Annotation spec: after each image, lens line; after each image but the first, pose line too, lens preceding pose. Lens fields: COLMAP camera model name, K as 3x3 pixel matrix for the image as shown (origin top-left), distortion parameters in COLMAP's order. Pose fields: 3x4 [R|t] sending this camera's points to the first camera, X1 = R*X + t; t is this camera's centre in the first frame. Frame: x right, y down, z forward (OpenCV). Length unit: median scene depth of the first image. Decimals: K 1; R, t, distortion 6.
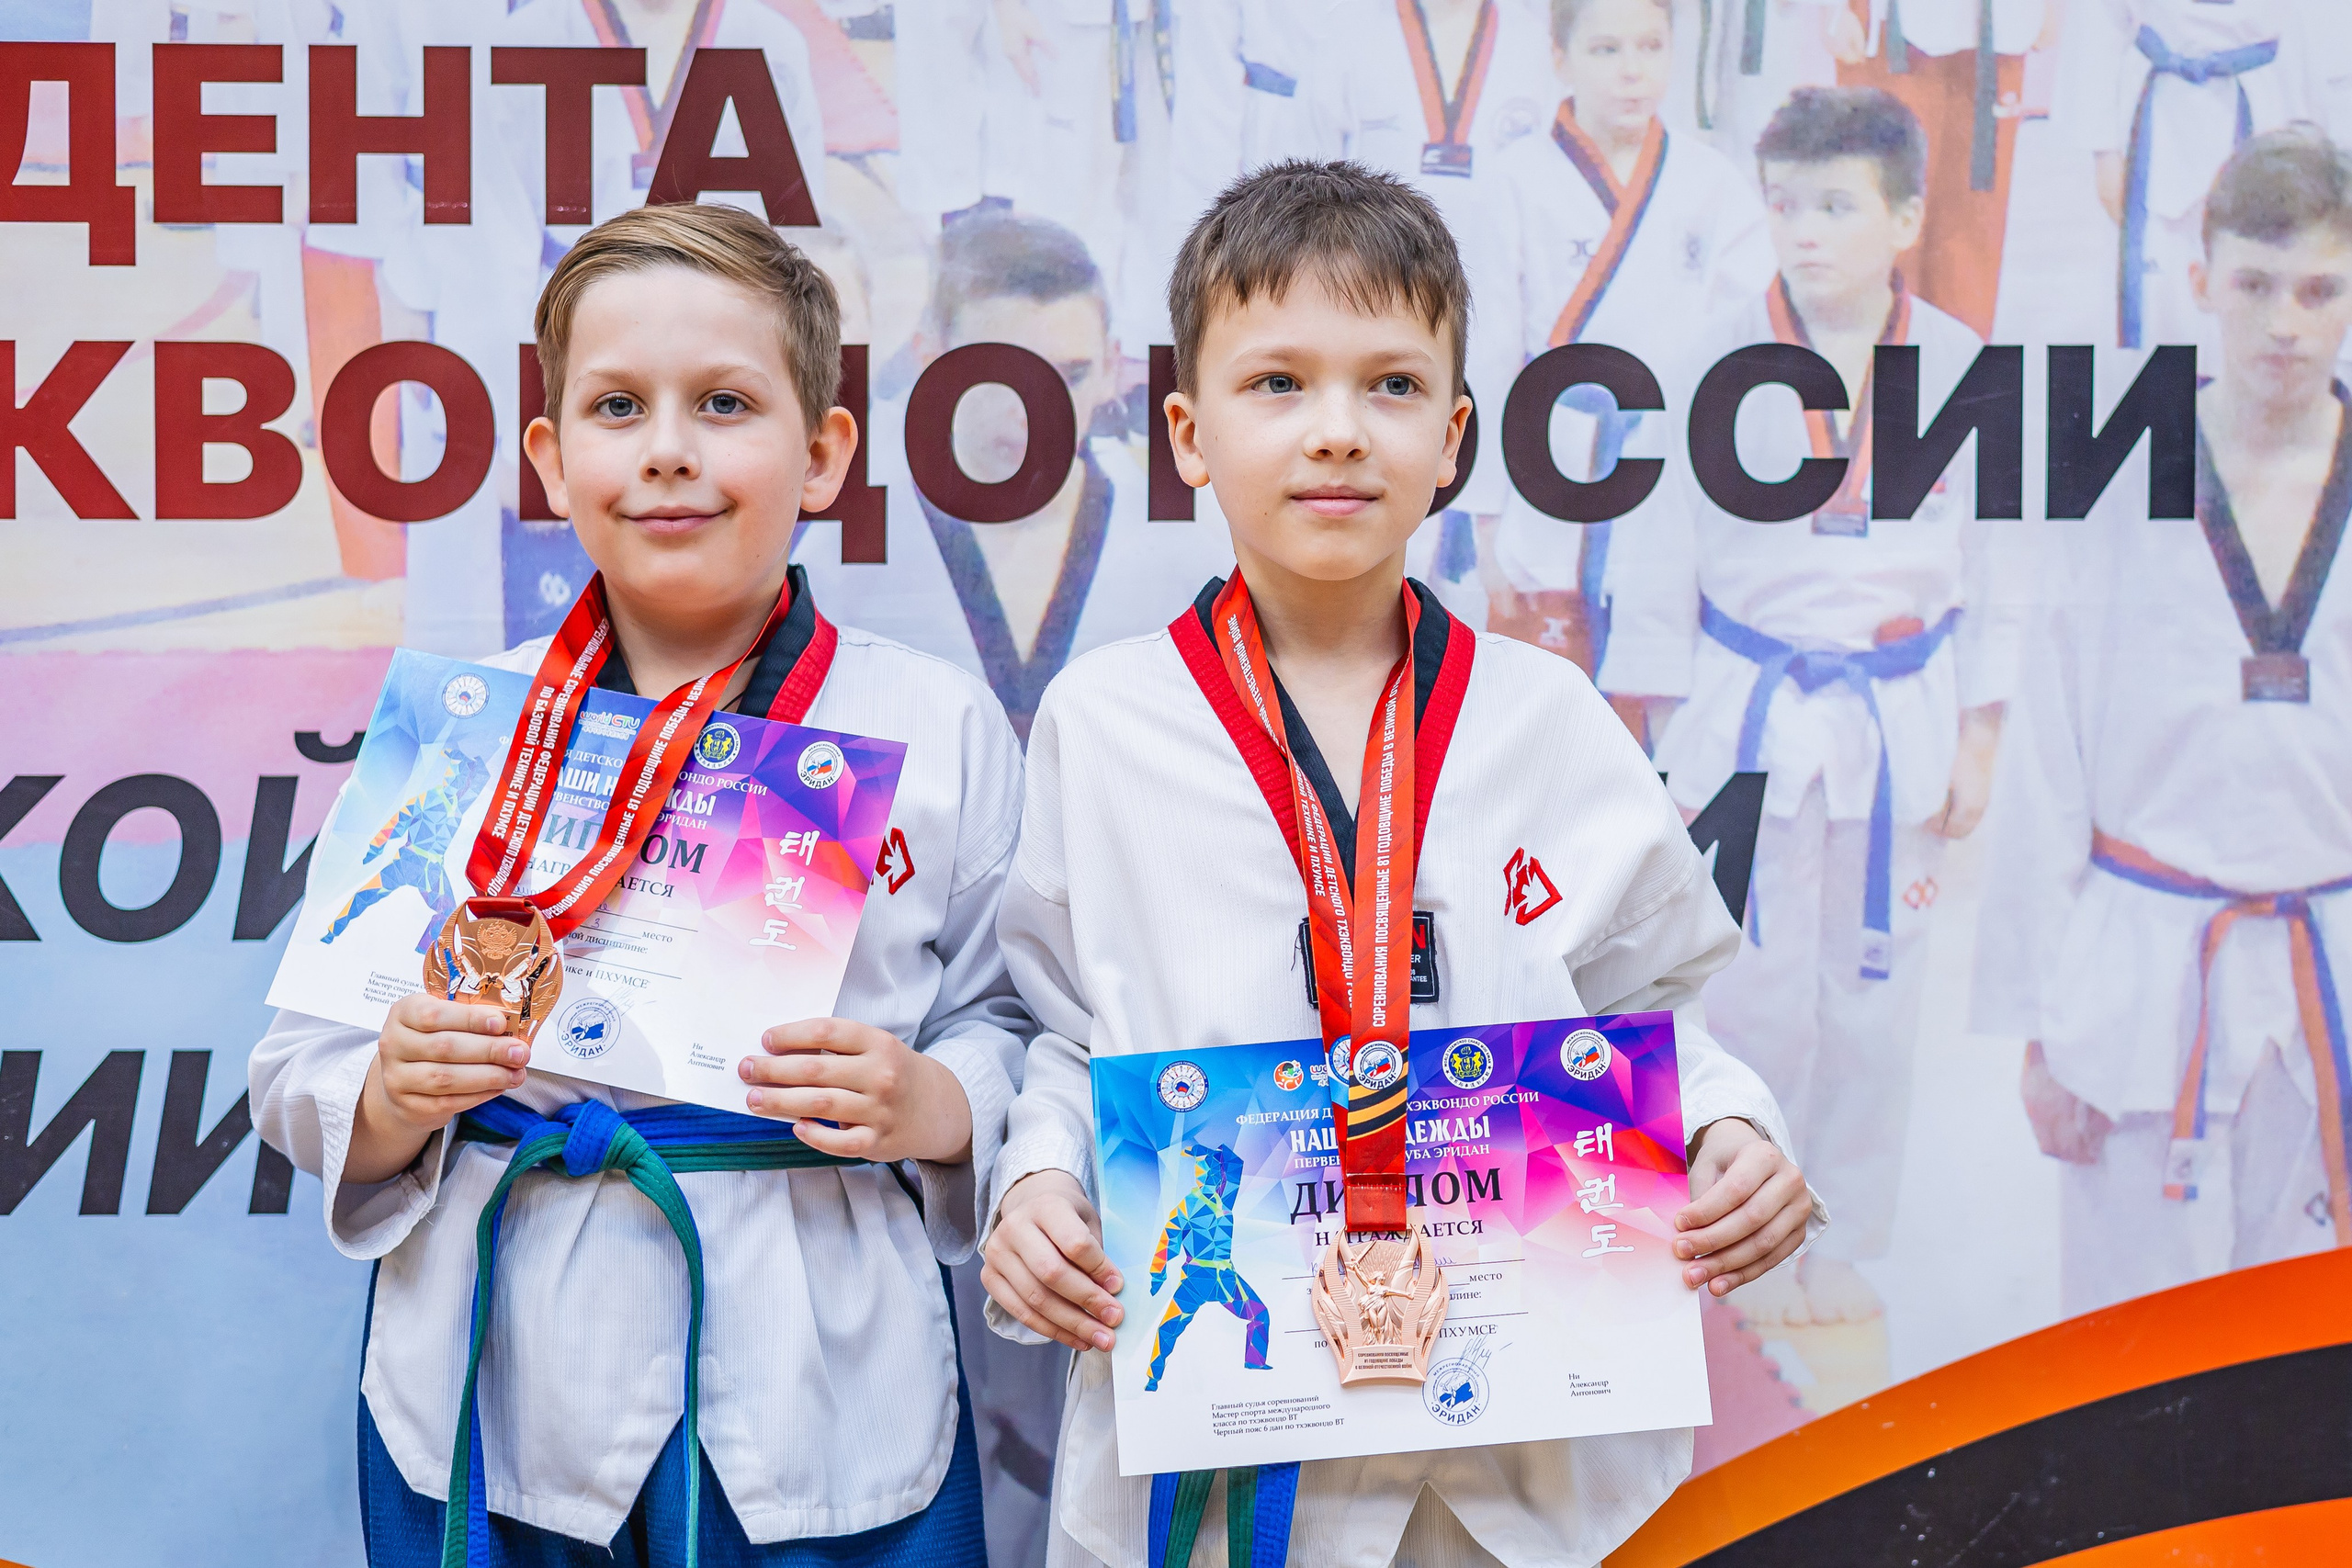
lens RADIAL K [[3380.9, 0, 1234.2], [0, 3380.9, 780.9], [0, 0, 1]] dist [-0.001898, 0.037257]
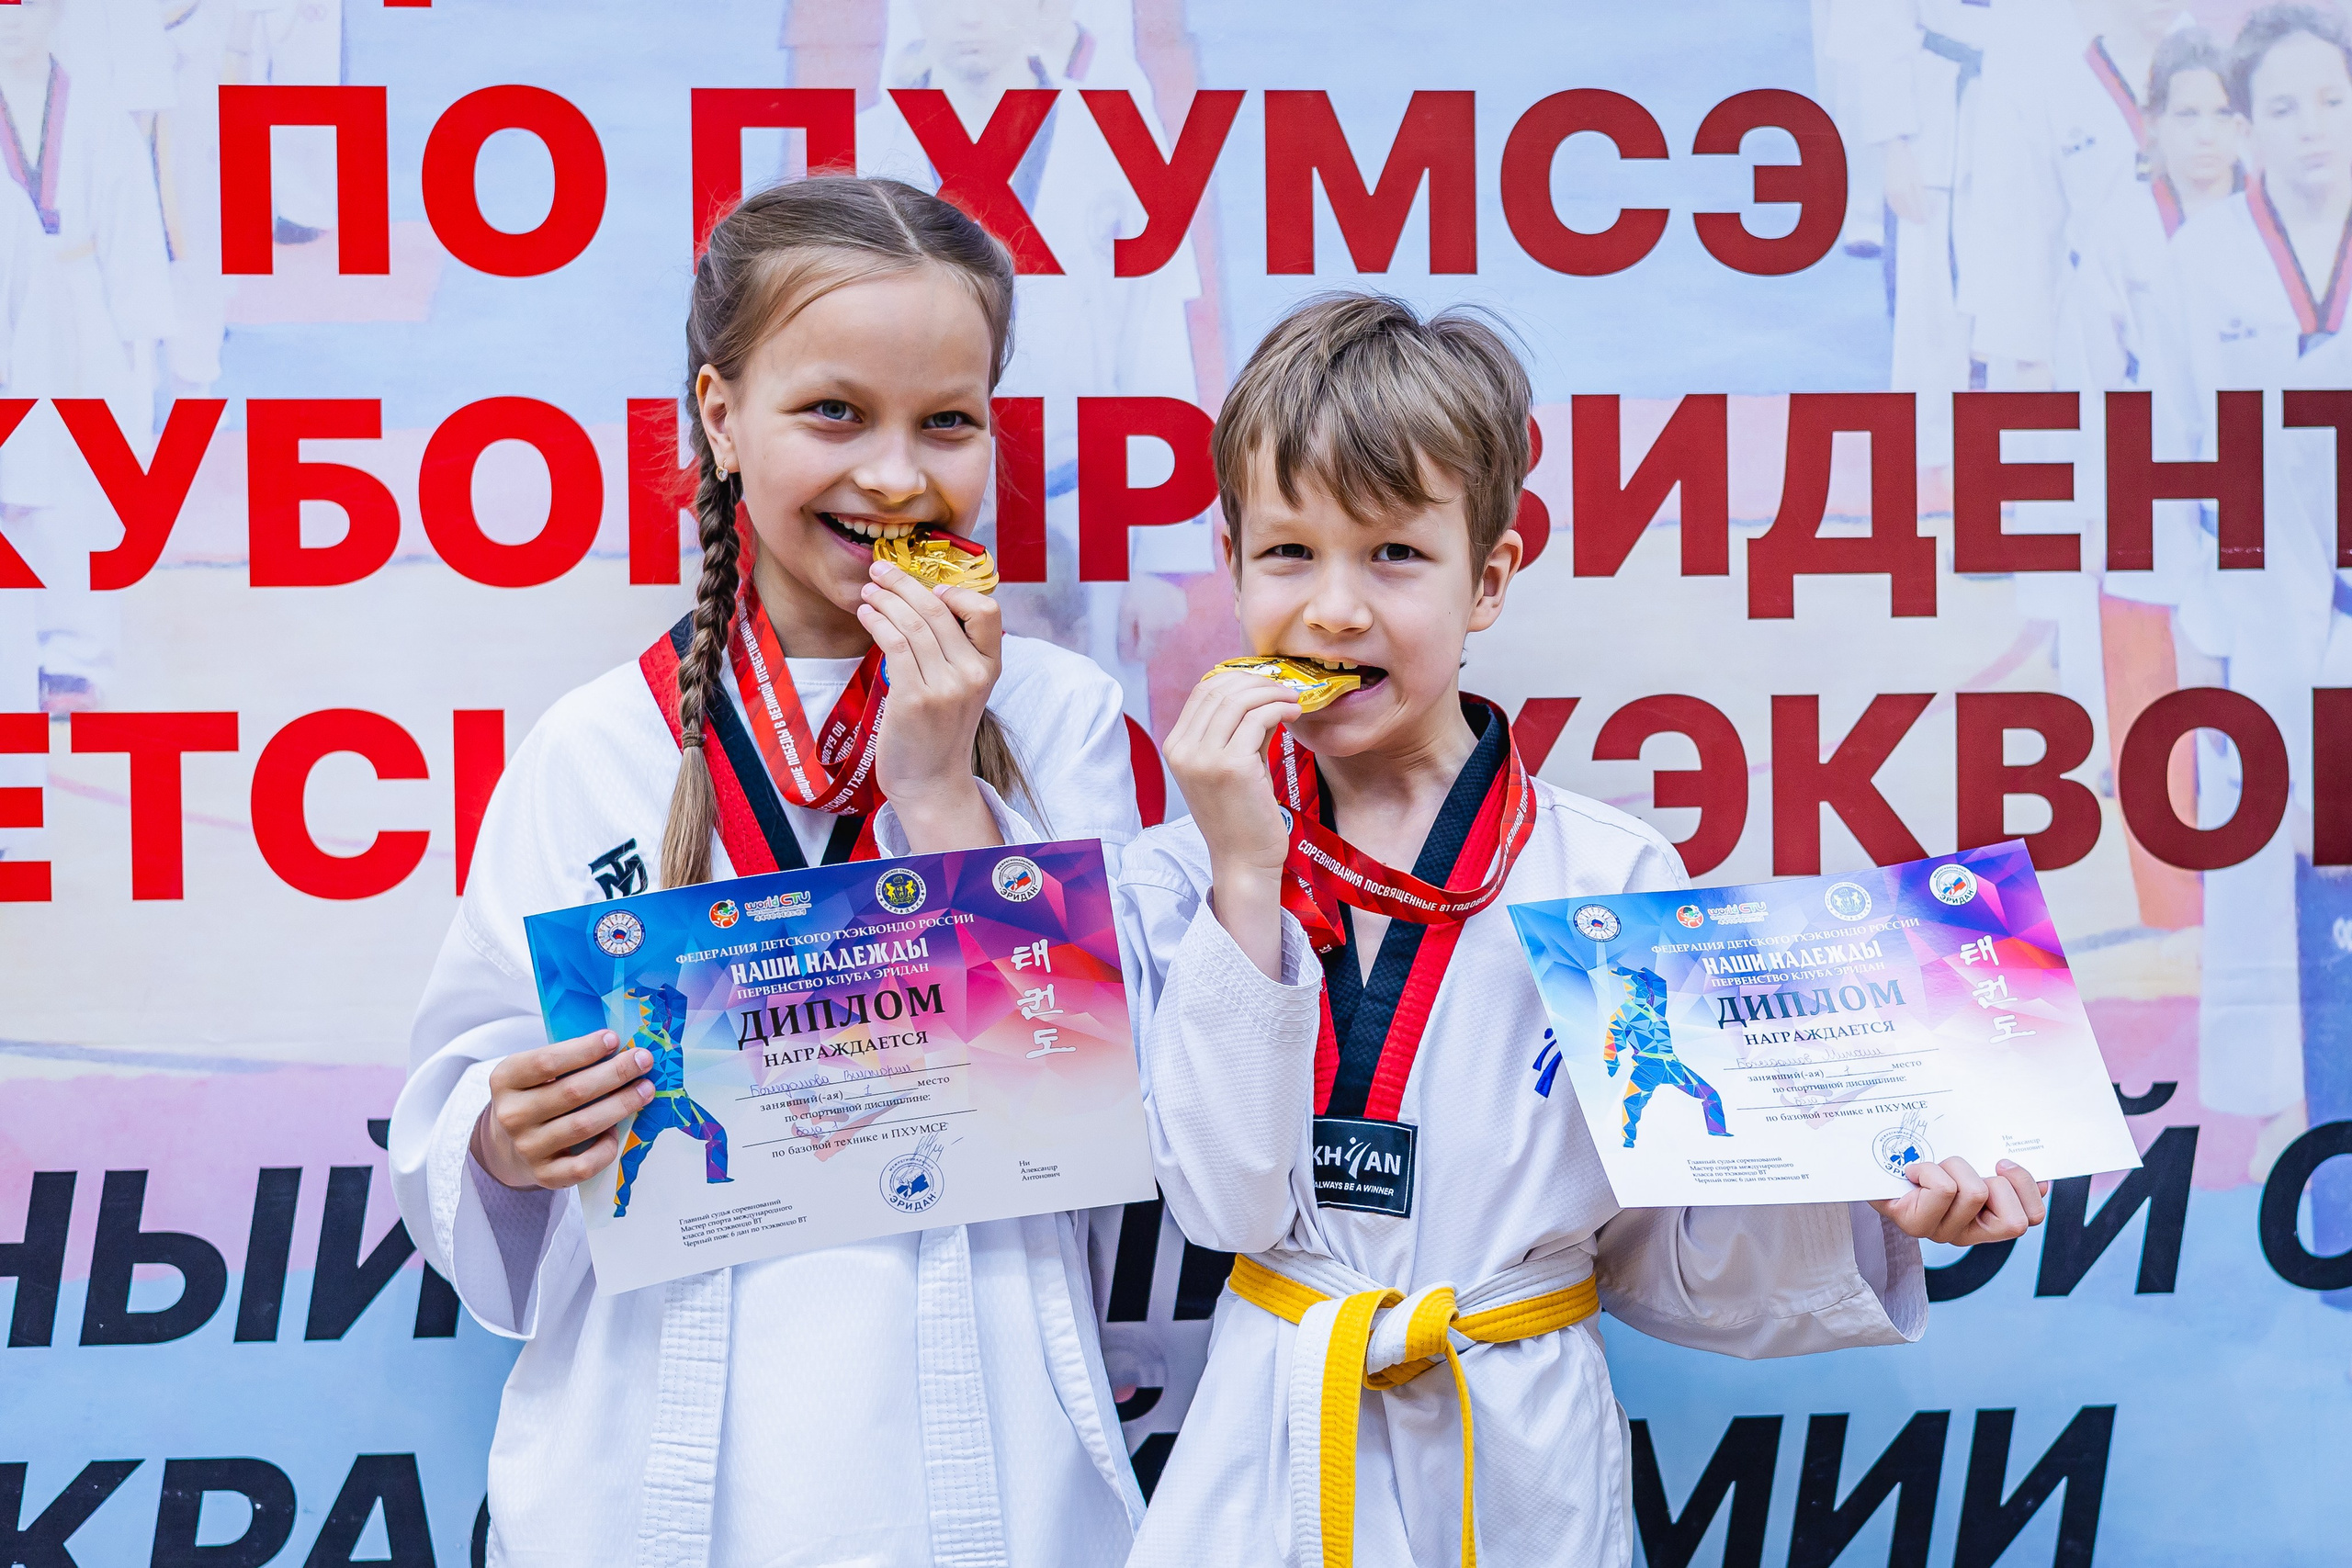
lens RADIAL K [[3380.9, 0, 1234.2], [0, 3380.9, 780.9], [0, 0, 1]] dist [-0.001898, 0.037257]
pose [[0.998823, -0.018973, 0.044633, -0.548942], [0.019524, 0.999738, -0.011932, -0.092419], [-0.044395, 0.012790, 0.998932, 0.022108]]
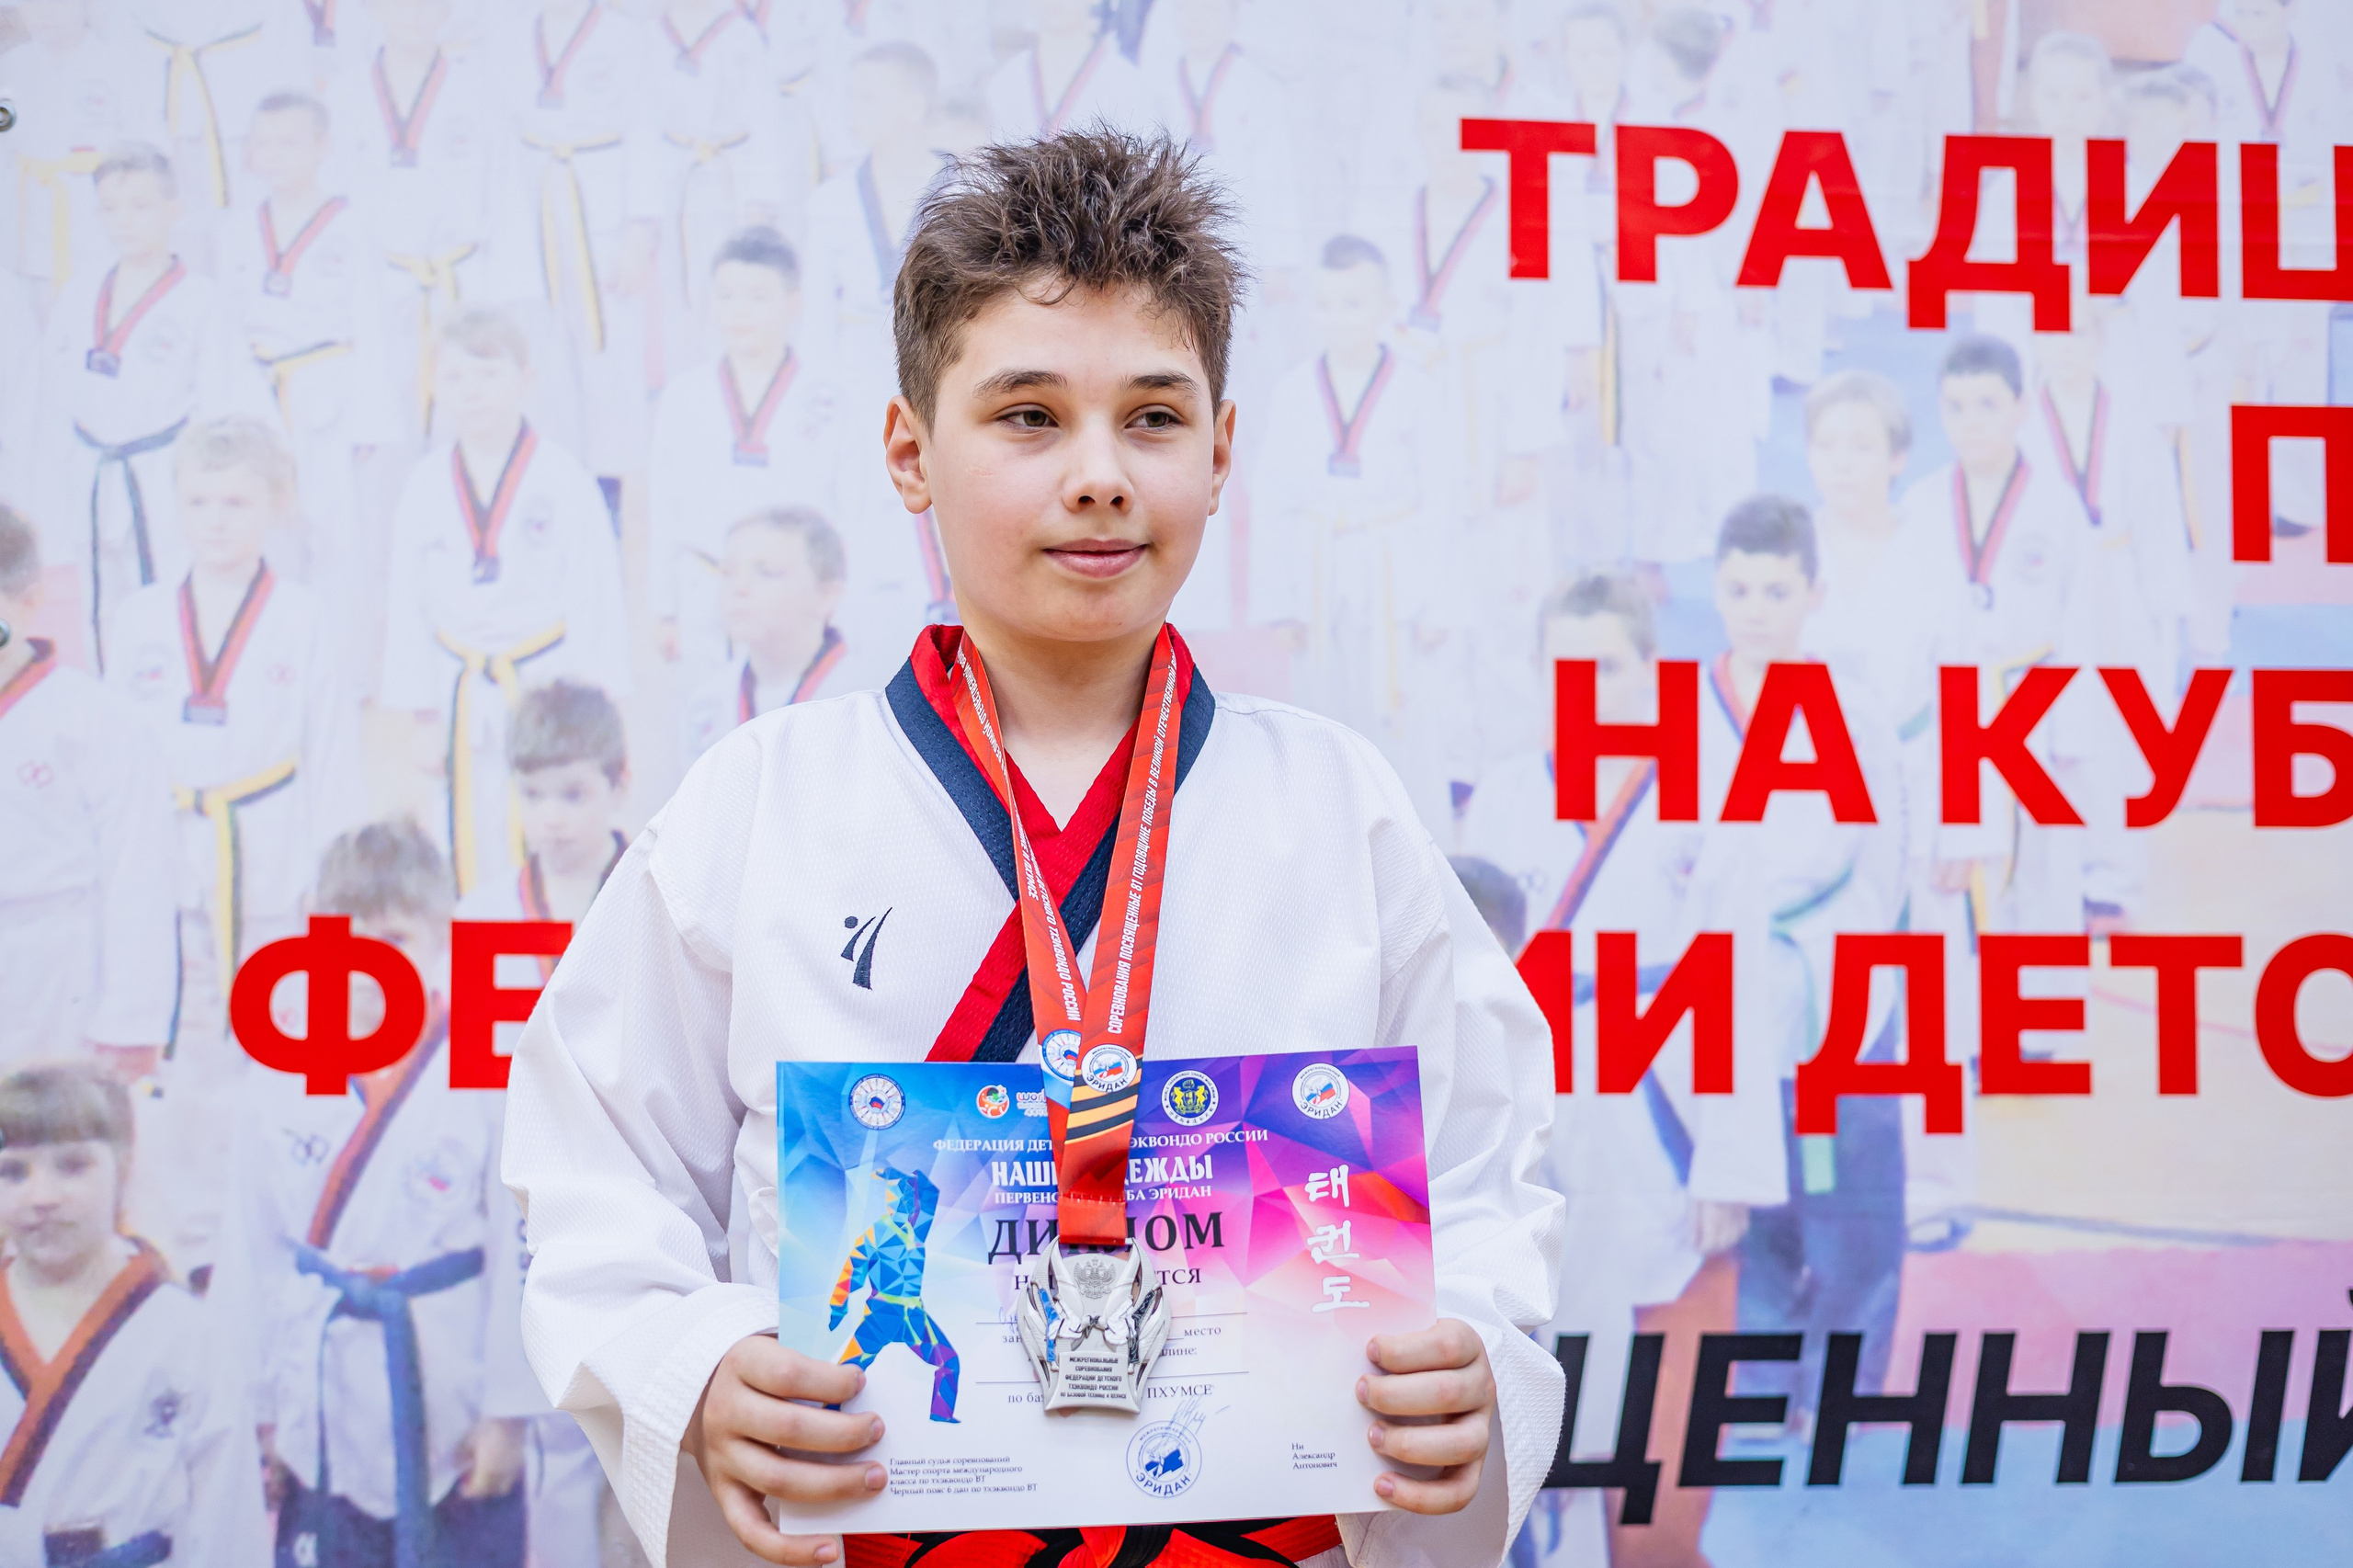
lens RADIAL K [[3472.1, 0, 1095.9], [0, 3472.1, 785.6], [0, 0, 1]] dist [0.001105, 0.087810]
pose [[0.996576, -0.000248, 0.082687, -1.253382], [0.007142, 0.996516, -0.083099, -0.085553], [-0.082378, 0.083405, 0.993105, -0.121533]]
